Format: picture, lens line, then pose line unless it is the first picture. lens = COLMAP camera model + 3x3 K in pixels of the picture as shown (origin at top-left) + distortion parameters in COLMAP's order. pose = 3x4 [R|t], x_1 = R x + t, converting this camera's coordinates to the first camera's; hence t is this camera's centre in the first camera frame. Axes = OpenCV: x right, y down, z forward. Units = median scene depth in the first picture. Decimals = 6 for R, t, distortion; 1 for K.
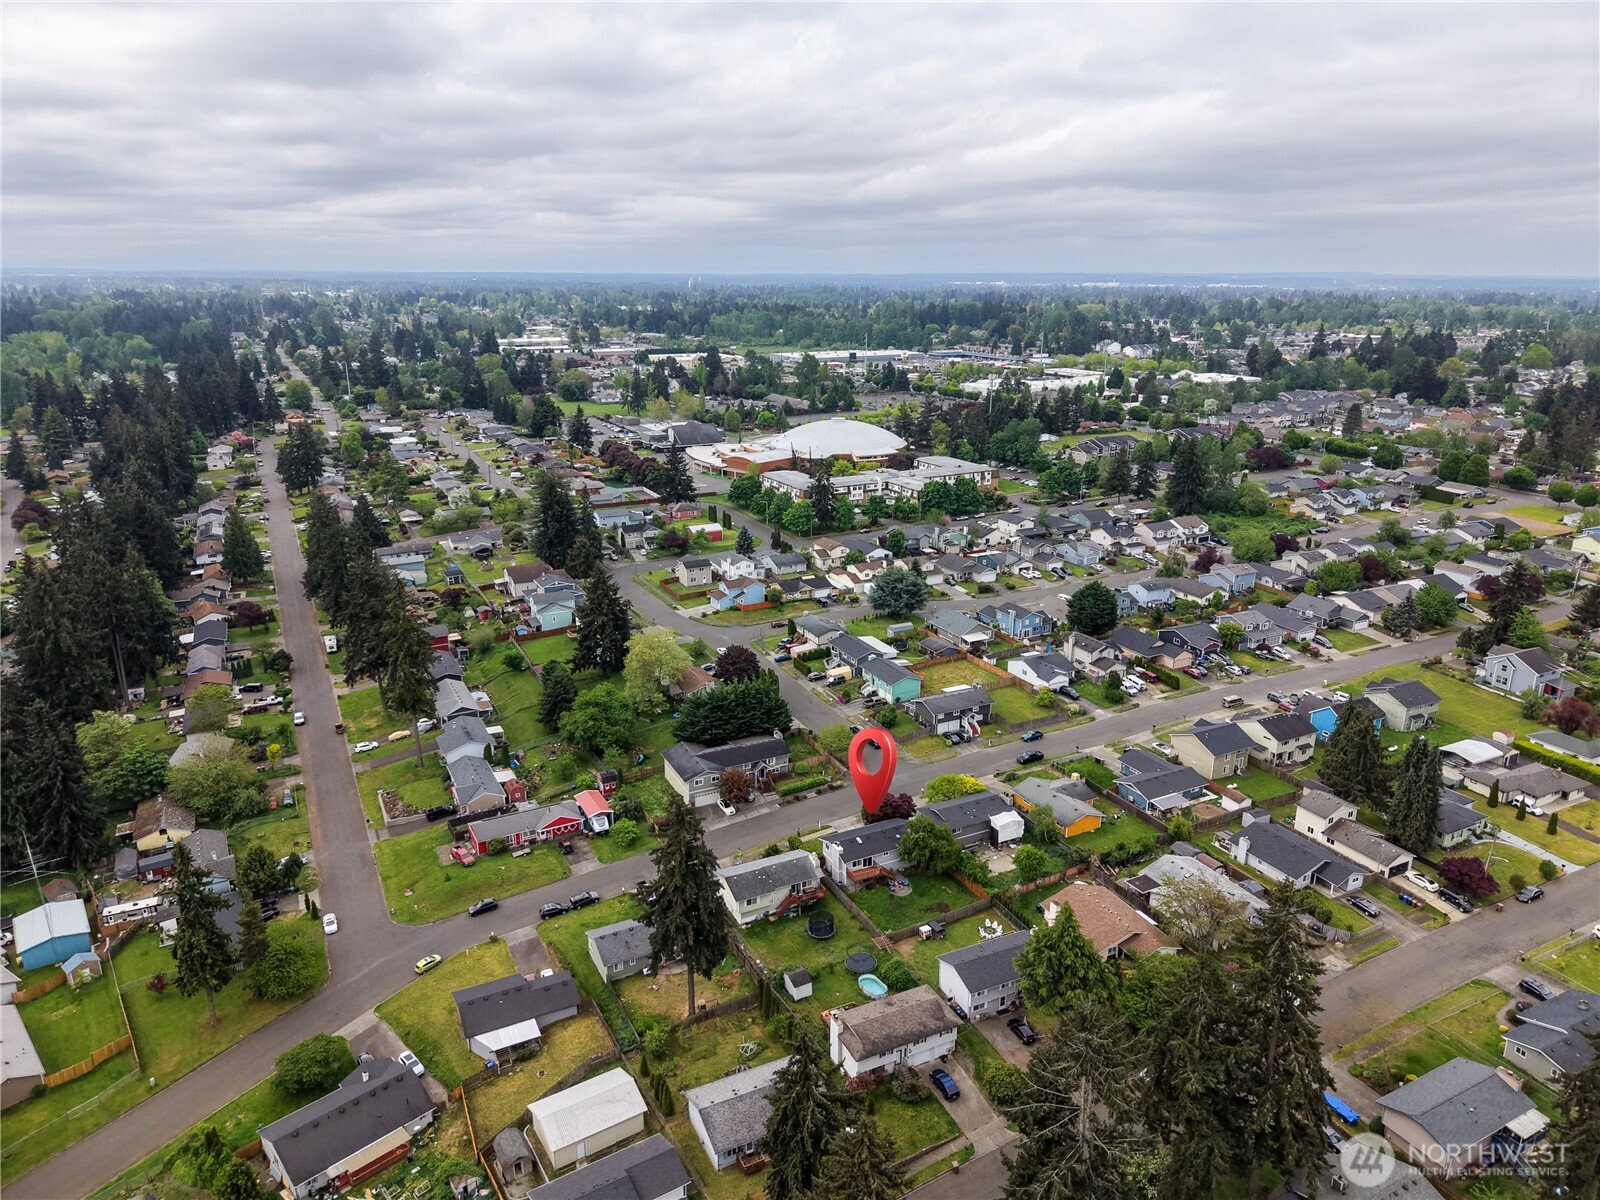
lens RADIAL K [[1066.6, 0, 800.0], [0, 1066.6, 600.0], [0, 0, 1]] dist [0.005913, -0.001620]
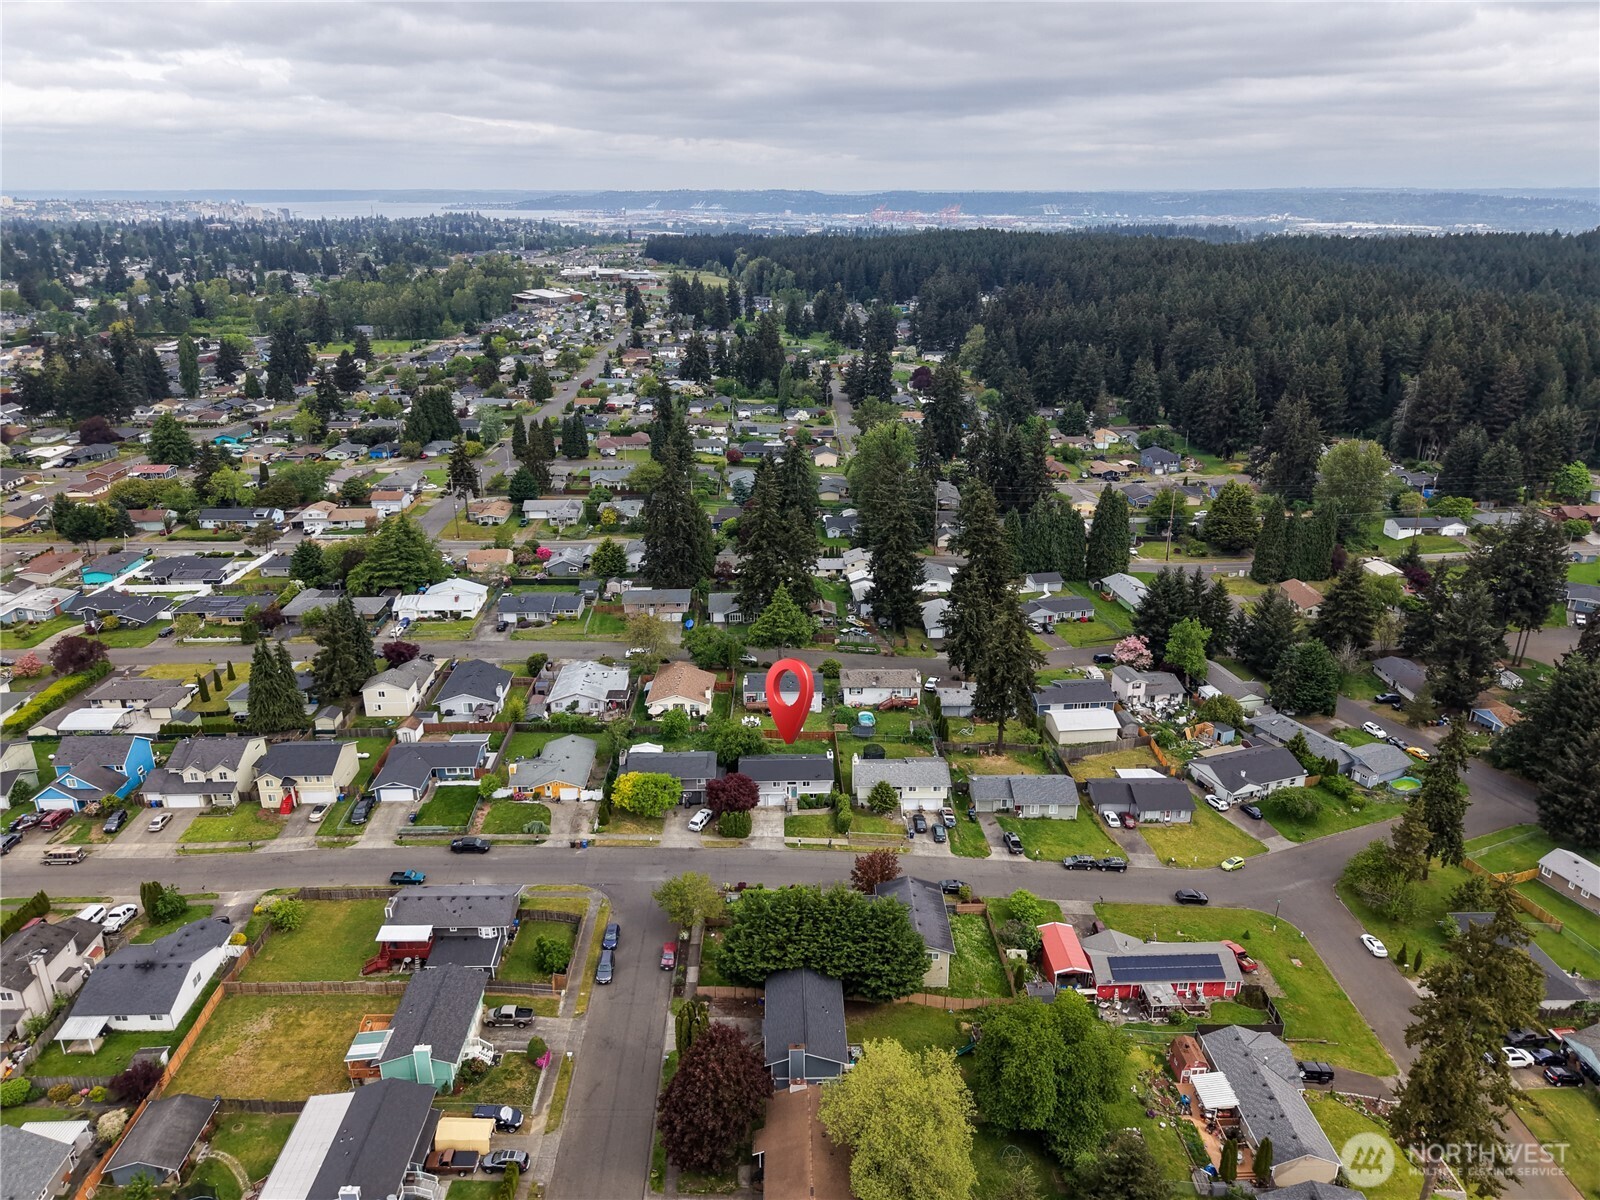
lens RADIAL K [[1105.0, 0, 798.1], [0, 1105.0, 549.6], [0, 0, 1]] dist [0.005732, 0.000675]
pose [[-0.899574, -0.142268, 0.412948, -0.312394], [0.121468, 0.826674, 0.549414, -0.470796], [-0.419537, 0.544398, -0.726374, 1.505600]]
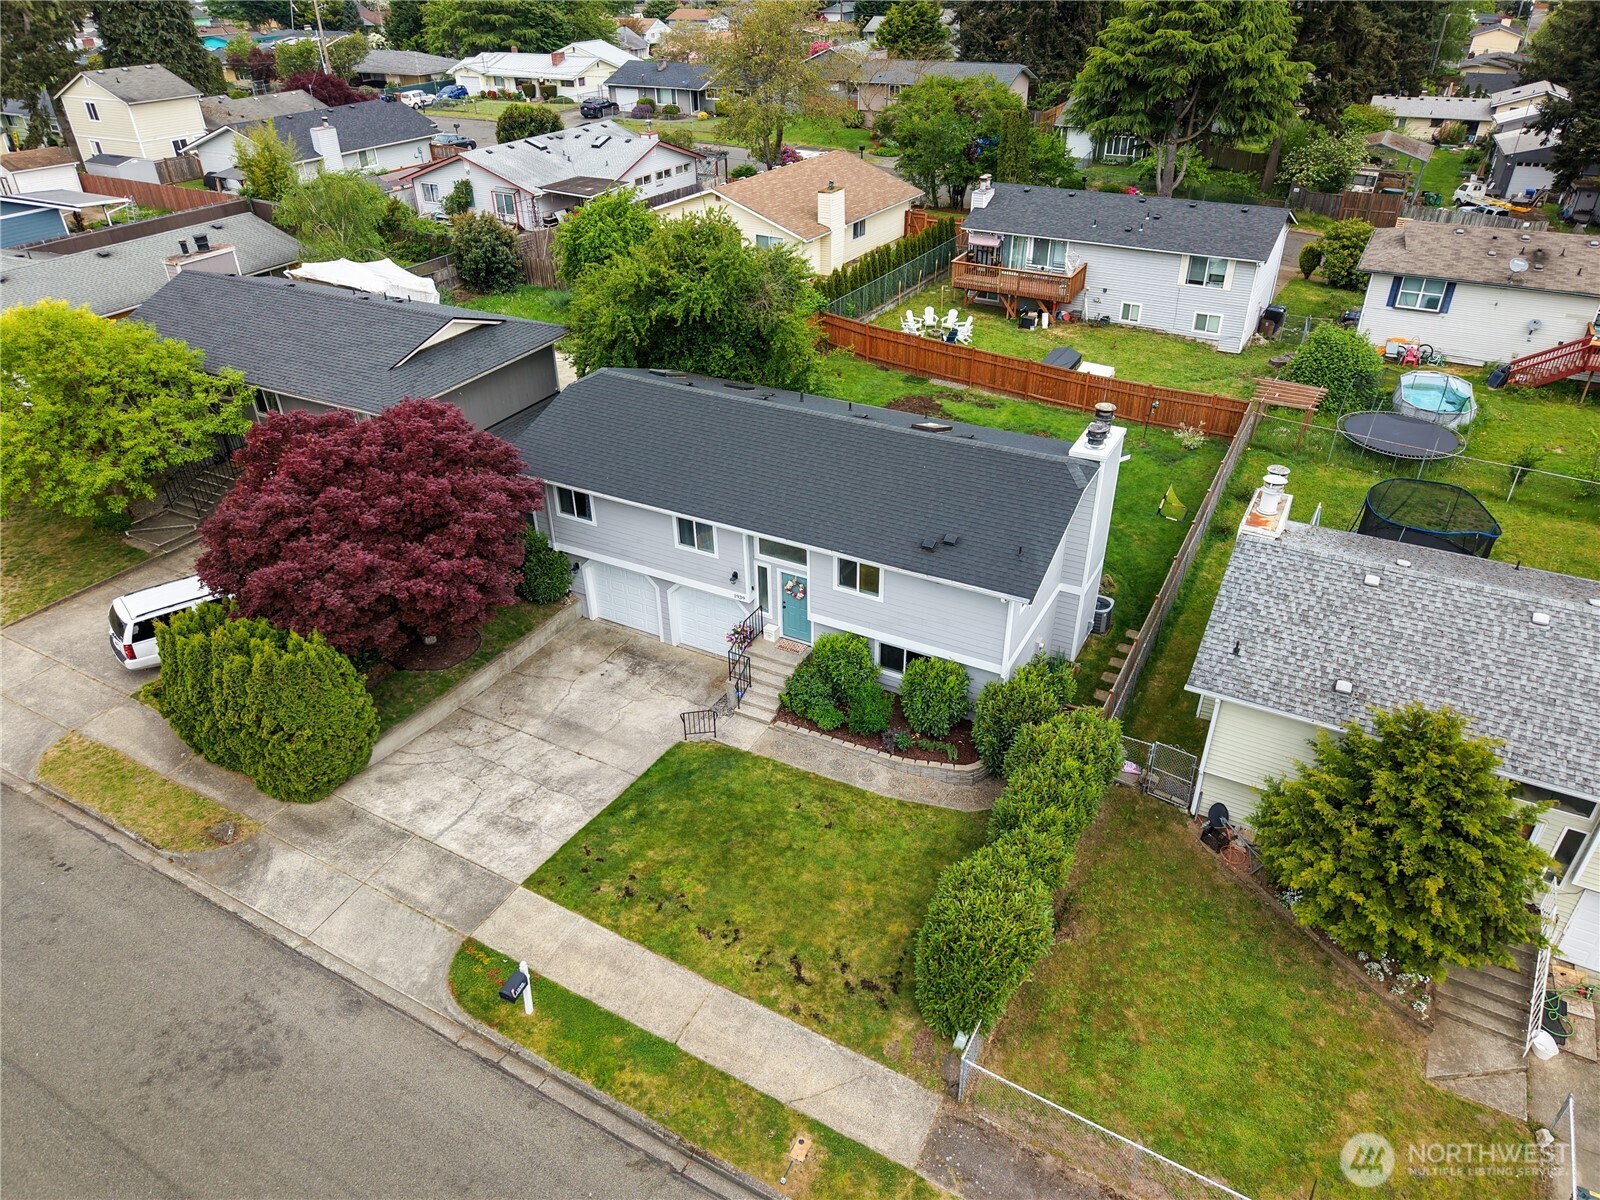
lens RADIAL K [[1066.6, 0, 800.0], [0, 1066.6, 600.0], [0, 0, 1]] dist [0.005913, -0.001620]
pose [[-0.558503, -0.441626, 0.702169, -0.053406], [0.251892, 0.716227, 0.650822, 0.119041], [-0.790332, 0.540356, -0.288773, 0.978565]]
